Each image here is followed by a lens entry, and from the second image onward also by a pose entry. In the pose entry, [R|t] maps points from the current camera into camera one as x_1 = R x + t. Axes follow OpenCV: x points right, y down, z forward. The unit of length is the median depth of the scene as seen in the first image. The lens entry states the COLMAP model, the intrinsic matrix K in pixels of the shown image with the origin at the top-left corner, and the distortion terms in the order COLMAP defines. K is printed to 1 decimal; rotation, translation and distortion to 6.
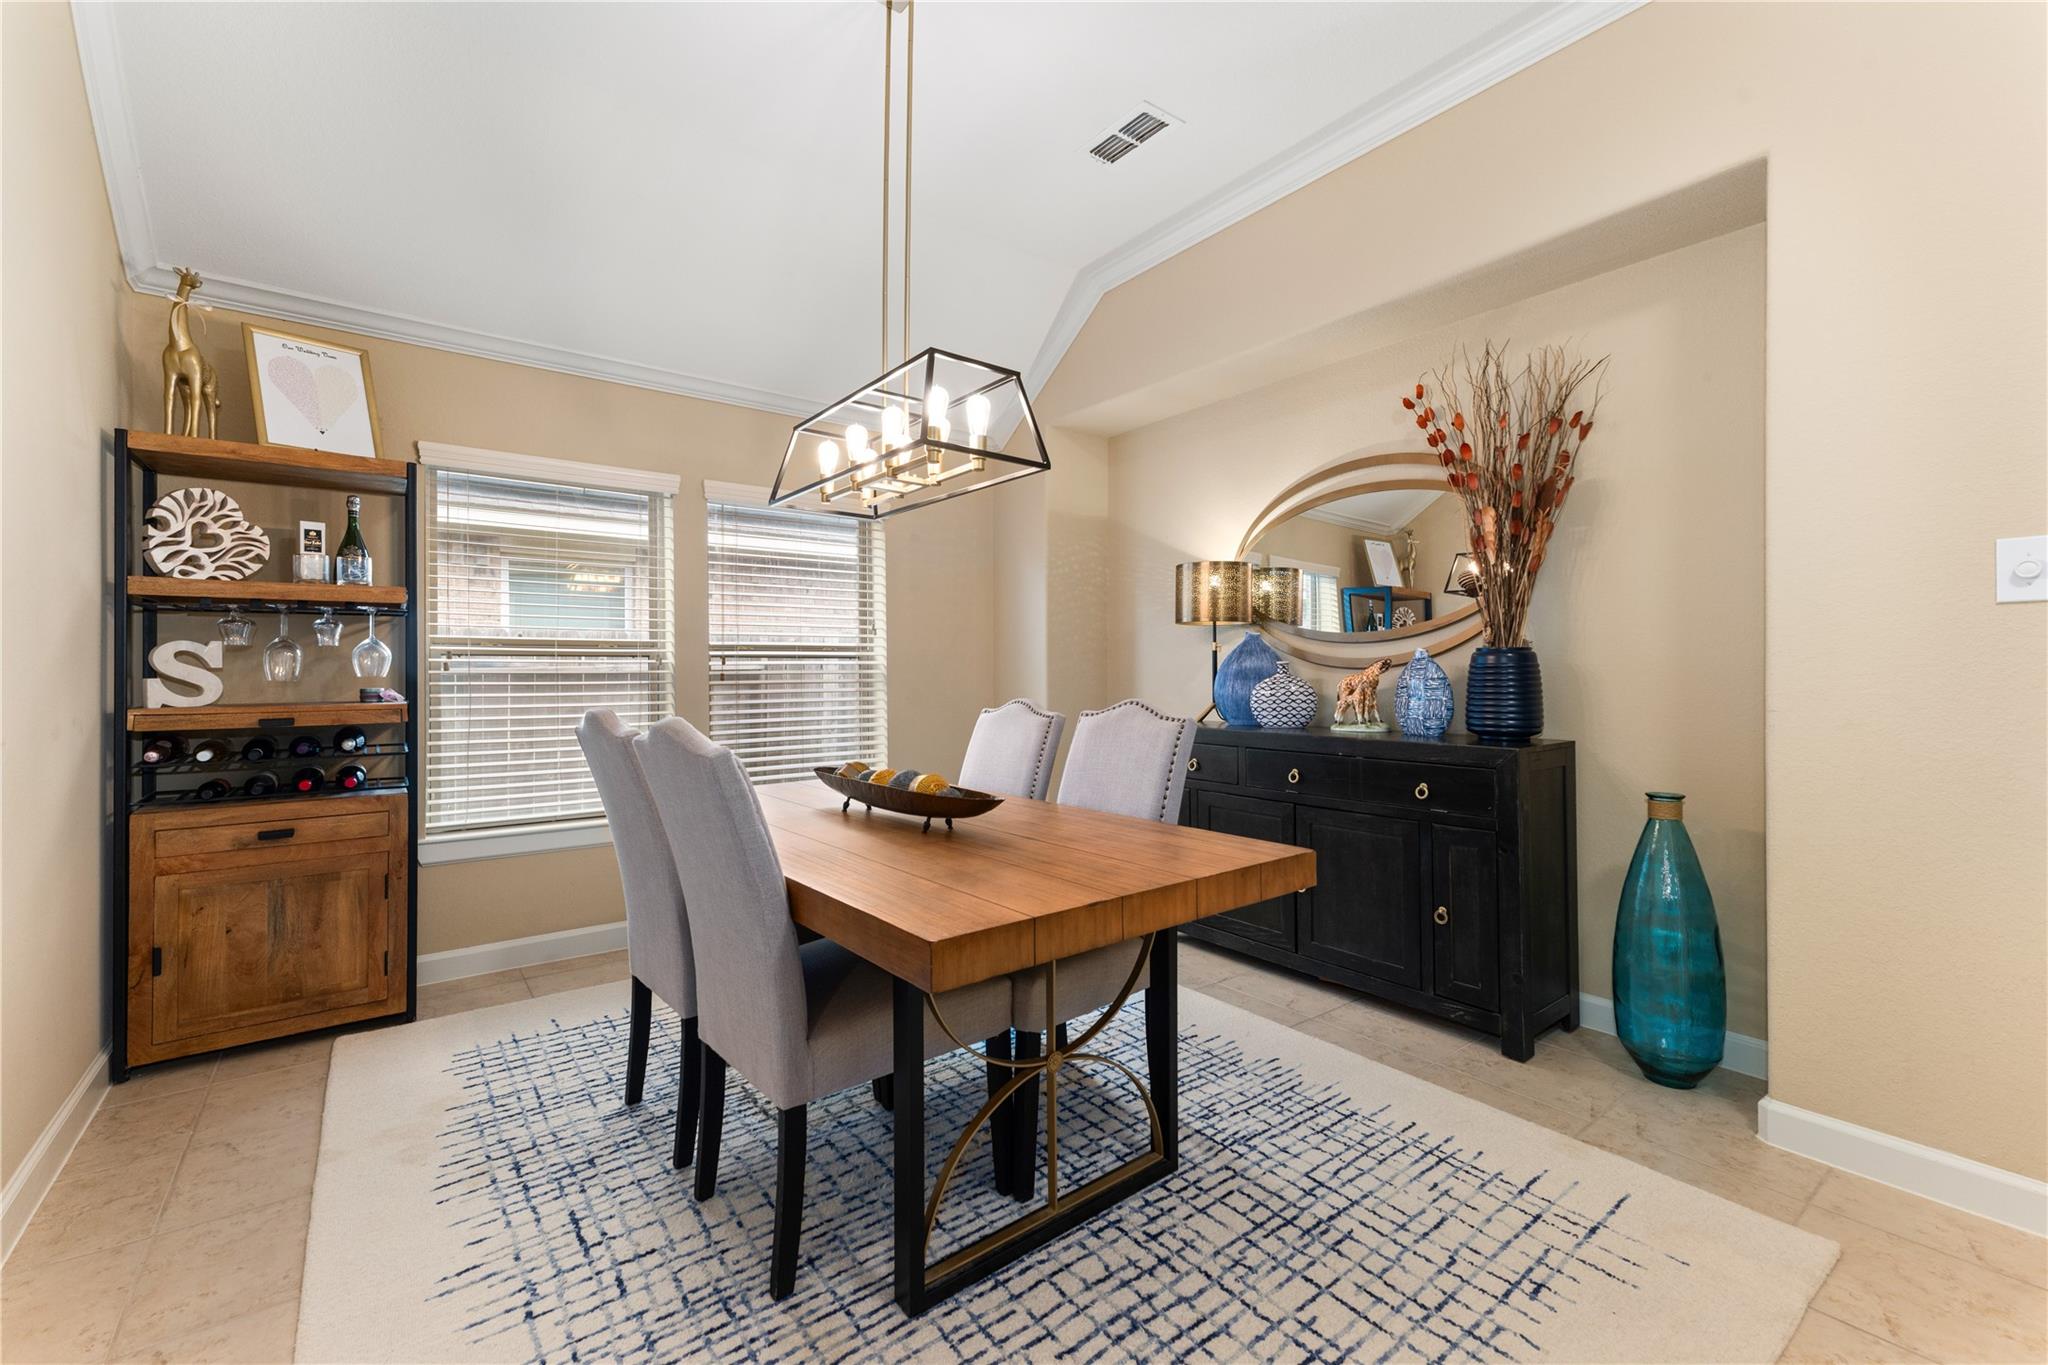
lens RADIAL K [[818.8, 0, 1033.0], [0, 818.8, 673.8], [0, 0, 1]] dist [0.017506, 0.001206]
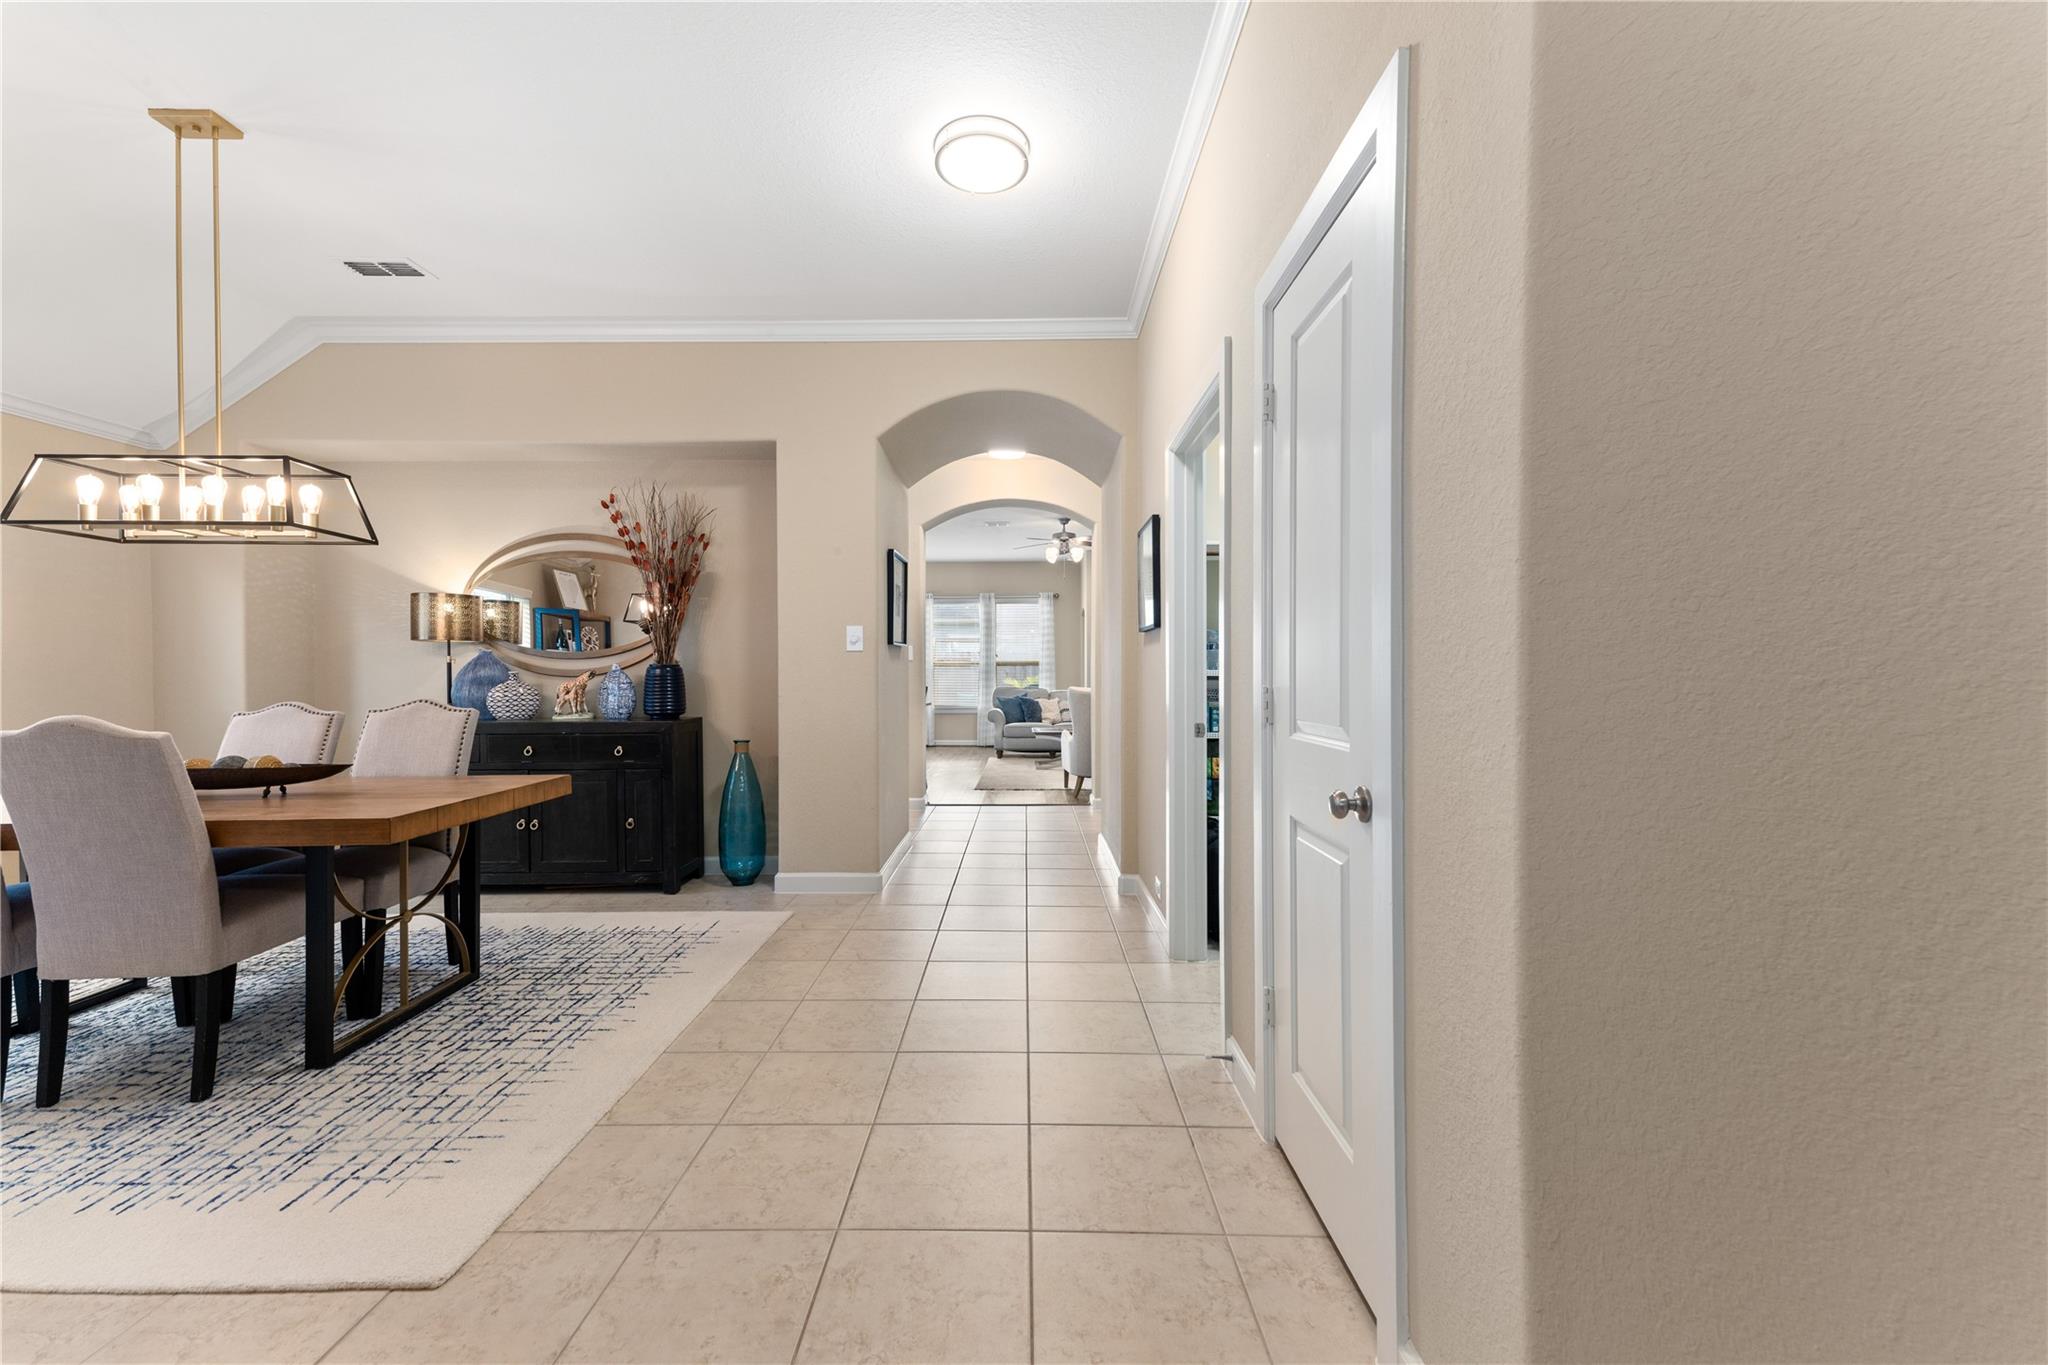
lens RADIAL K [[818.8, 0, 1026.2], [0, 818.8, 675.6], [0, 0, 1]] dist [0.017506, 0.001206]
pose [[0.591780, -0.001339, 0.806099, -0.367536], [0.005086, 0.999985, -0.002072, -0.001176], [-0.806084, 0.005326, 0.591778, -0.627892]]
